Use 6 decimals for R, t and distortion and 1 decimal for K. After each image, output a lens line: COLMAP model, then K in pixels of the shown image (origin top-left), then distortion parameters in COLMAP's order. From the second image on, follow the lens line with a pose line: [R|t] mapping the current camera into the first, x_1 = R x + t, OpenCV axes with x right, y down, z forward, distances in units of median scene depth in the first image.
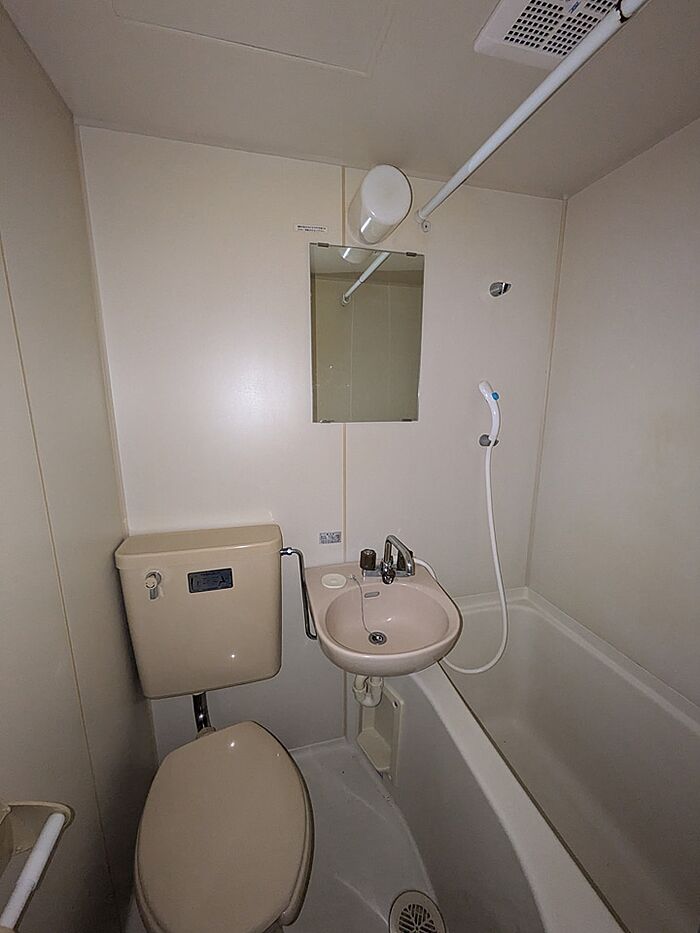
lens RADIAL K [[369.7, 0, 349.1], [0, 369.7, 468.0], [0, 0, 1]] dist [-0.003611, 0.001454]
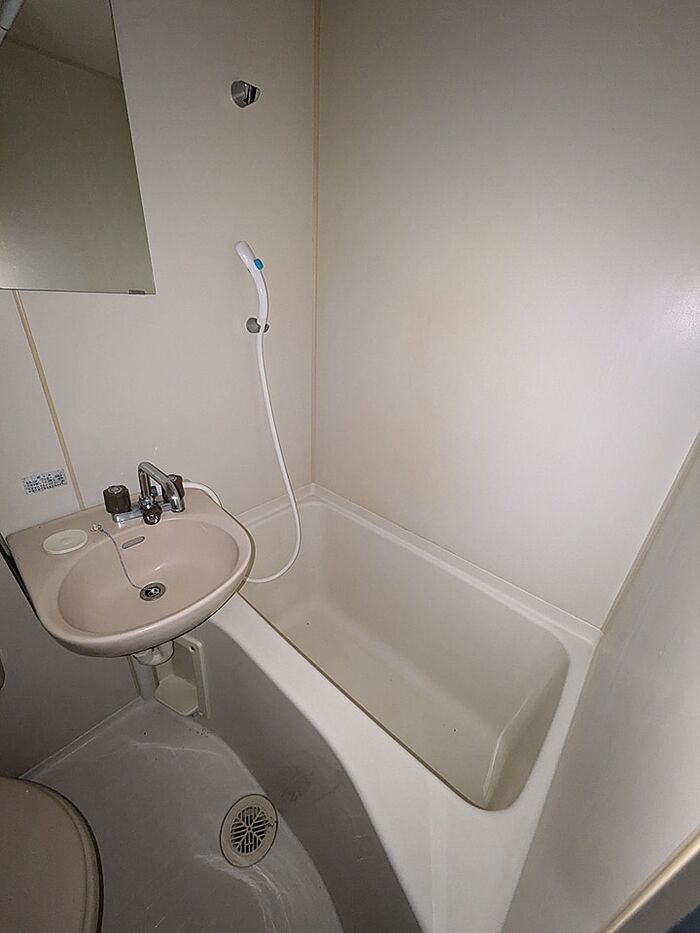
lens RADIAL K [[369.7, 0, 348.8], [0, 369.7, 469.0], [0, 0, 1]] dist [-0.003611, 0.001454]
pose [[0.836340, -0.199516, 0.510617, 0.074539], [0.056936, 0.957998, 0.281066, 0.013532], [-0.545247, -0.205994, 0.812571, 0.181414]]
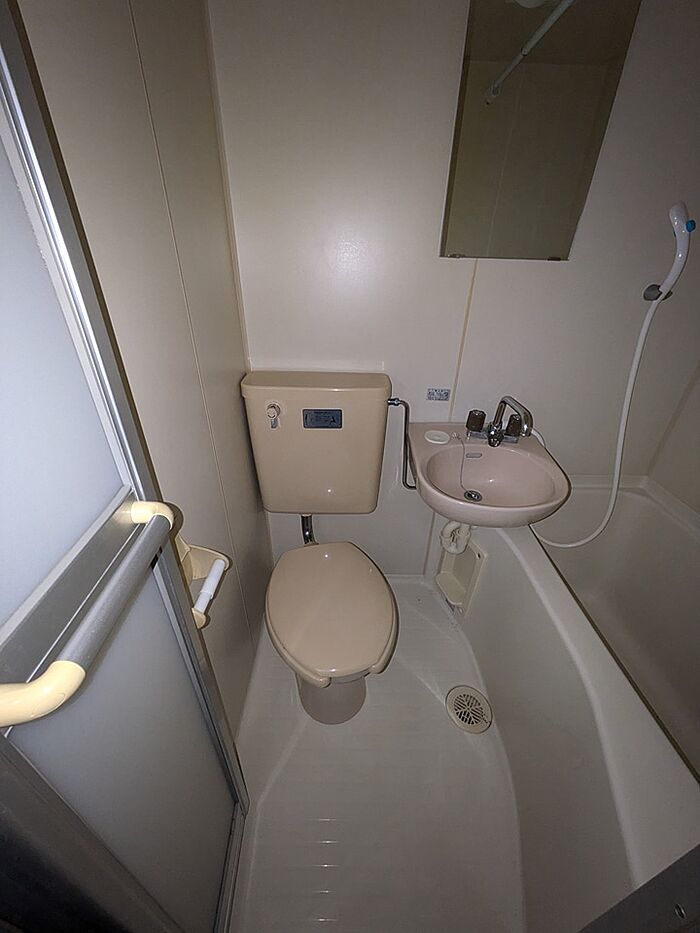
lens RADIAL K [[369.7, 0, 348.7], [0, 369.7, 470.9], [0, 0, 1]] dist [-0.003611, 0.001454]
pose [[0.968024, 0.141565, -0.207096, -0.052052], [-0.066908, 0.941350, 0.330732, 0.076729], [0.241770, -0.306300, 0.920721, -0.006041]]
